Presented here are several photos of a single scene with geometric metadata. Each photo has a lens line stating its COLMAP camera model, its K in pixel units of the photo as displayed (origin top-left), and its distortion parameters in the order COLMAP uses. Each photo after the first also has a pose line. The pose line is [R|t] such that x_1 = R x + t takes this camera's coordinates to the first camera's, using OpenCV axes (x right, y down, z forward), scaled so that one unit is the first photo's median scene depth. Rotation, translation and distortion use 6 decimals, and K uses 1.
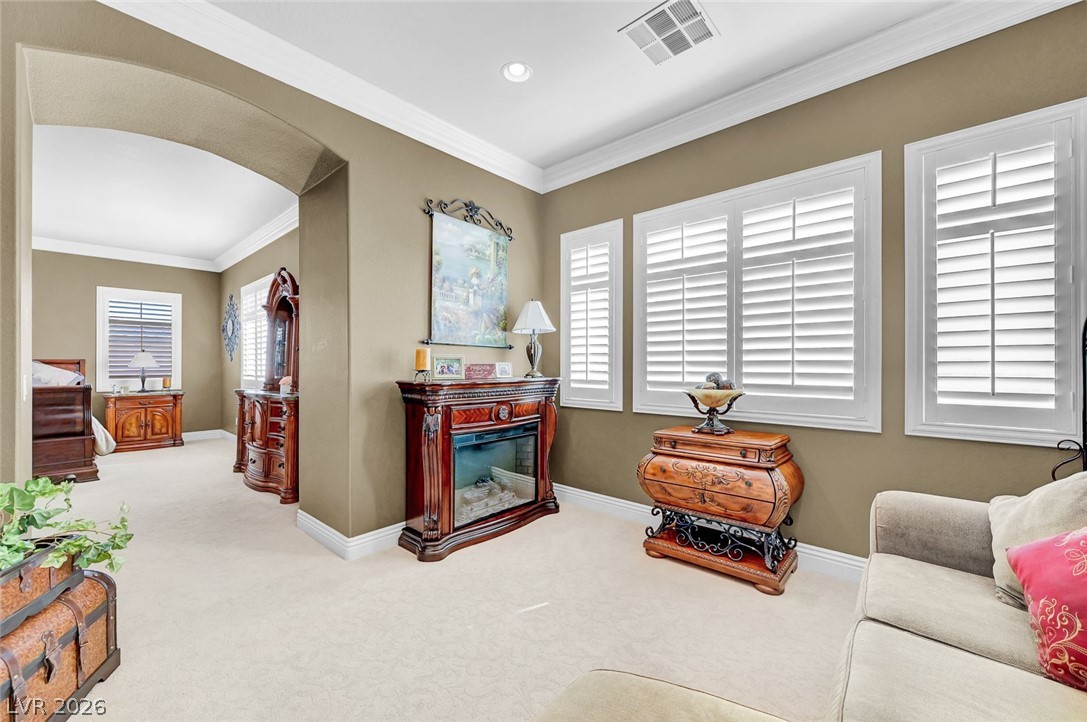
lens RADIAL K [[429.4, 0, 547.8], [0, 429.4, 361.8], [0, 0, 1]] dist [-0.003379, -0.000409]
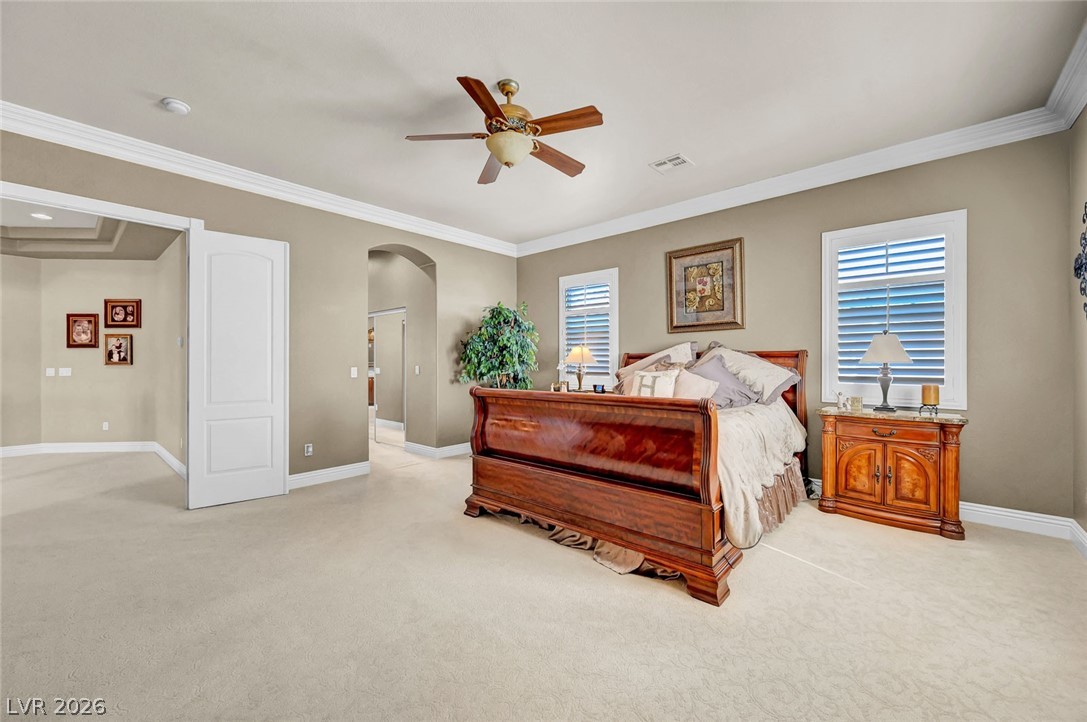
lens RADIAL K [[429.4, 0, 547.5], [0, 429.4, 361.8], [0, 0, 1]] dist [-0.003379, -0.000409]
pose [[0.018937, 0.000994, -0.999820, -0.425772], [0.006533, 0.999978, 0.001118, 0.008357], [0.999799, -0.006553, 0.018930, 0.575097]]
